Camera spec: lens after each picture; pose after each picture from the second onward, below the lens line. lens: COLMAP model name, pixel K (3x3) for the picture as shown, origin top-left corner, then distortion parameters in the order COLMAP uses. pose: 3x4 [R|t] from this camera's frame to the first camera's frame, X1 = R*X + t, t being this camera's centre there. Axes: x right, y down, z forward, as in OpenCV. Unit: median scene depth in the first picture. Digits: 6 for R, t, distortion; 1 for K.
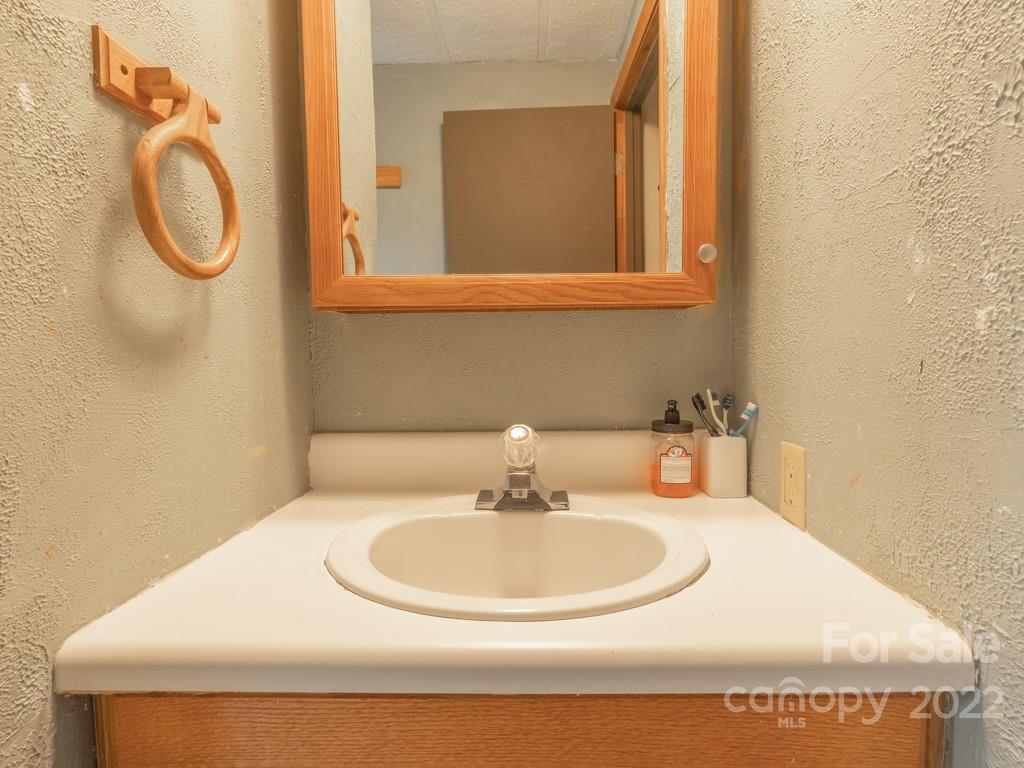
lens RADIAL K [[516.9, 0, 514.4], [0, 516.9, 381.1], [0, 0, 1]] dist [-0.000747, -0.000153]
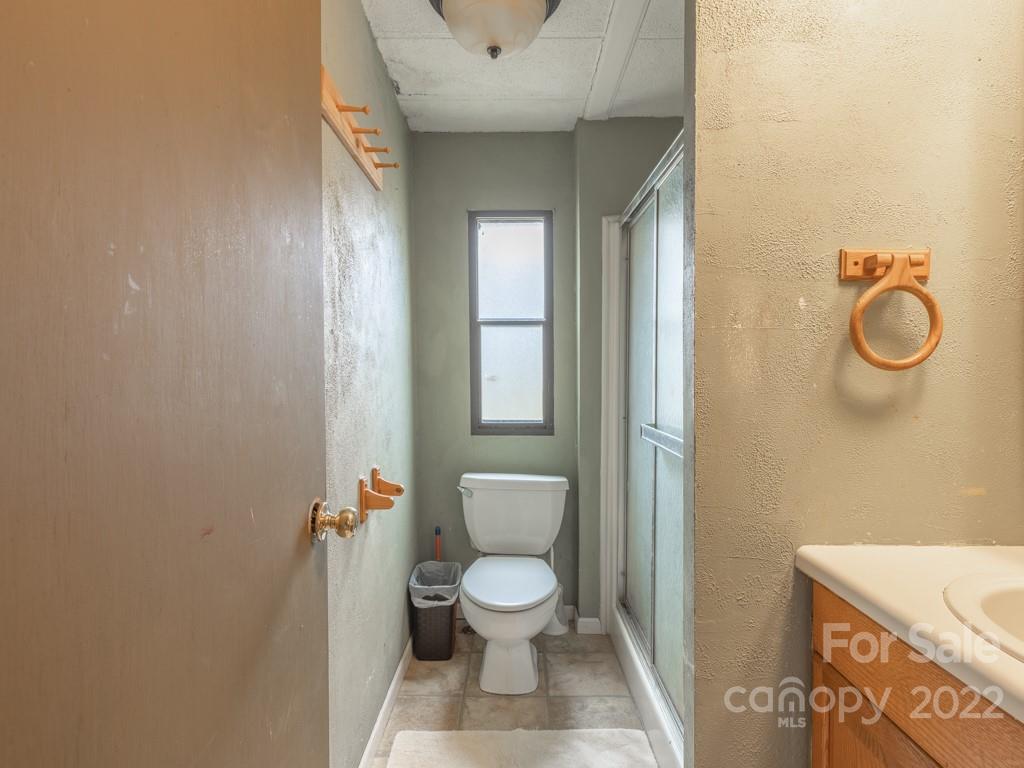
lens RADIAL K [[516.9, 0, 514.4], [0, 516.9, 381.1], [0, 0, 1]] dist [-0.000747, -0.000153]
pose [[0.003560, 0.015284, -0.999877, 1.105101], [-0.048869, 0.998691, 0.015092, -0.143618], [0.998799, 0.048809, 0.004303, -0.220870]]
